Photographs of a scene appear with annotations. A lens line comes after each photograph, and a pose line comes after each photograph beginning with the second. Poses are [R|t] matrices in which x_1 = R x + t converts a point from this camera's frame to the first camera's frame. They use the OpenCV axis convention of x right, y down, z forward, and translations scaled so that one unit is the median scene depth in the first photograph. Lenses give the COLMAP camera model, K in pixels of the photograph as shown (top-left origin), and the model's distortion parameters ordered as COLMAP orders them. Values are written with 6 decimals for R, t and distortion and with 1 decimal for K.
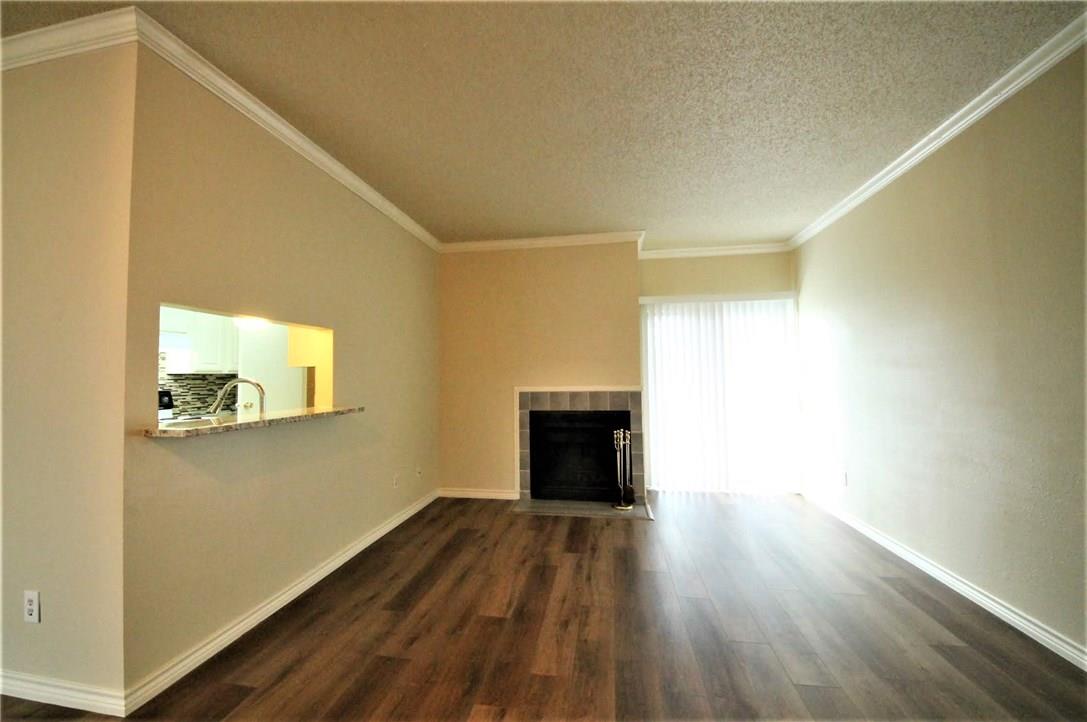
lens RADIAL K [[422.3, 0, 528.1], [0, 422.3, 361.4], [0, 0, 1]] dist [-0.000001, -0.000032]
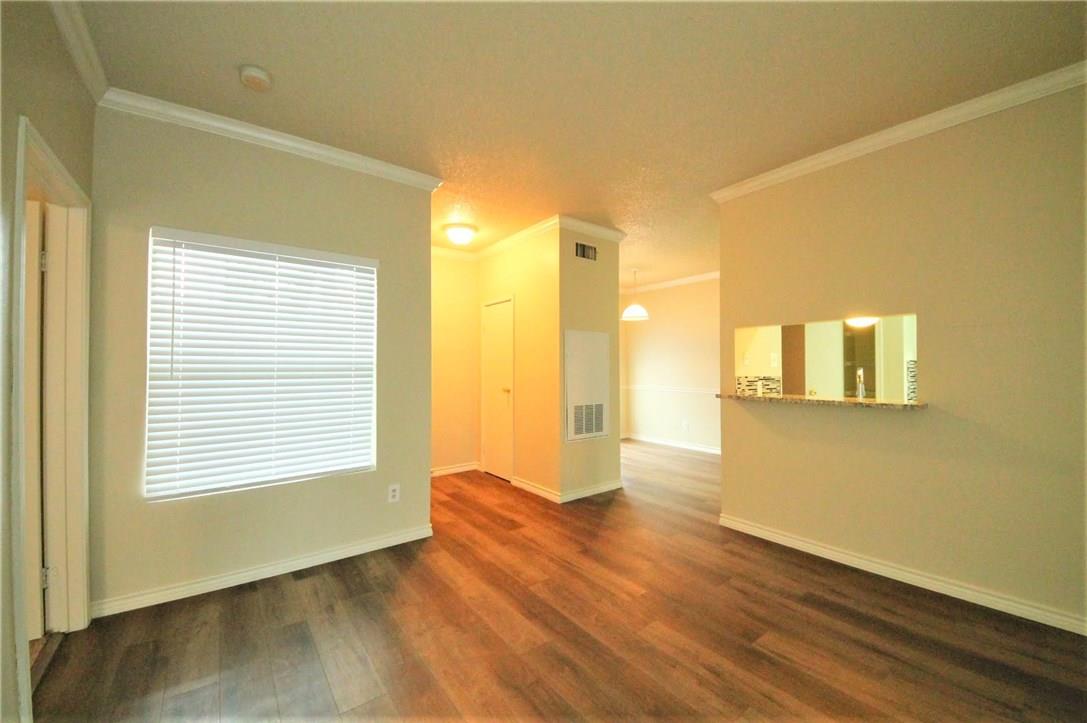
lens RADIAL K [[423.5, 0, 547.9], [0, 423.5, 369.8], [0, 0, 1]] dist [-0.000792, -0.000169]
pose [[-0.676600, 0.010033, -0.736282, 0.650772], [0.037973, 0.999052, -0.021281, 0.031670], [0.735371, -0.042358, -0.676340, 0.968392]]
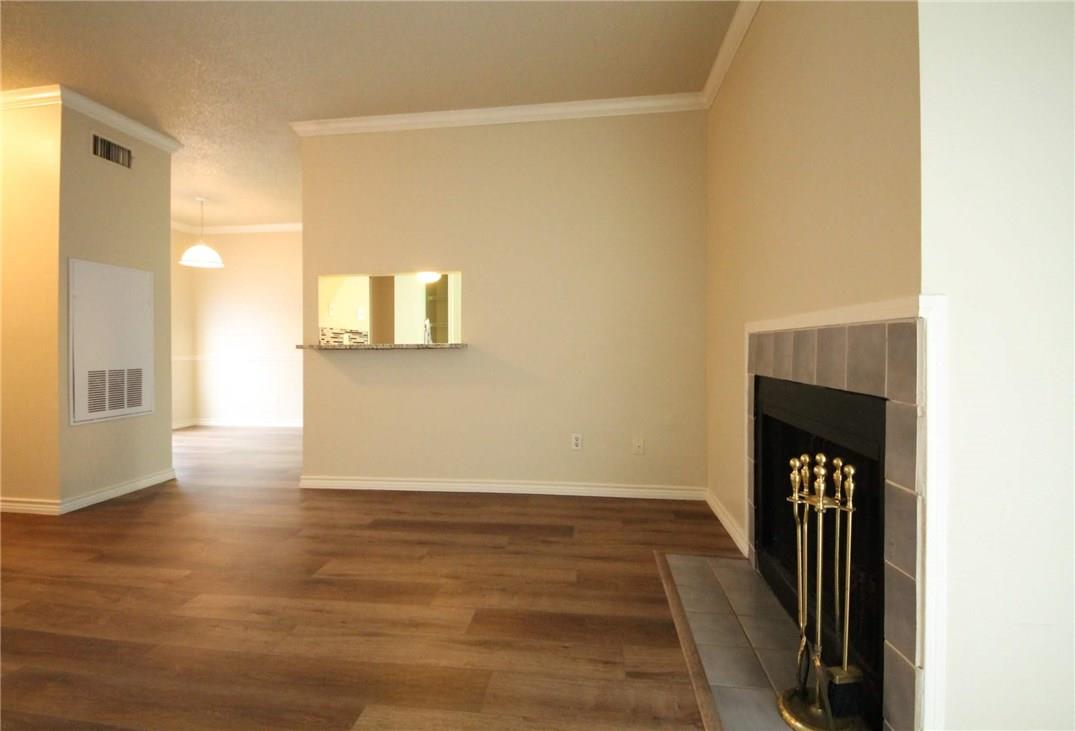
lens RADIAL K [[472.1, 0, 538.6], [0, 472.1, 343.8], [0, 0, 1]] dist [0.000865, -0.010573]
pose [[0.065252, 0.012015, -0.997796, 0.699737], [0.037910, 0.999176, 0.014510, 0.098719], [0.997148, -0.038773, 0.064743, 1.051143]]
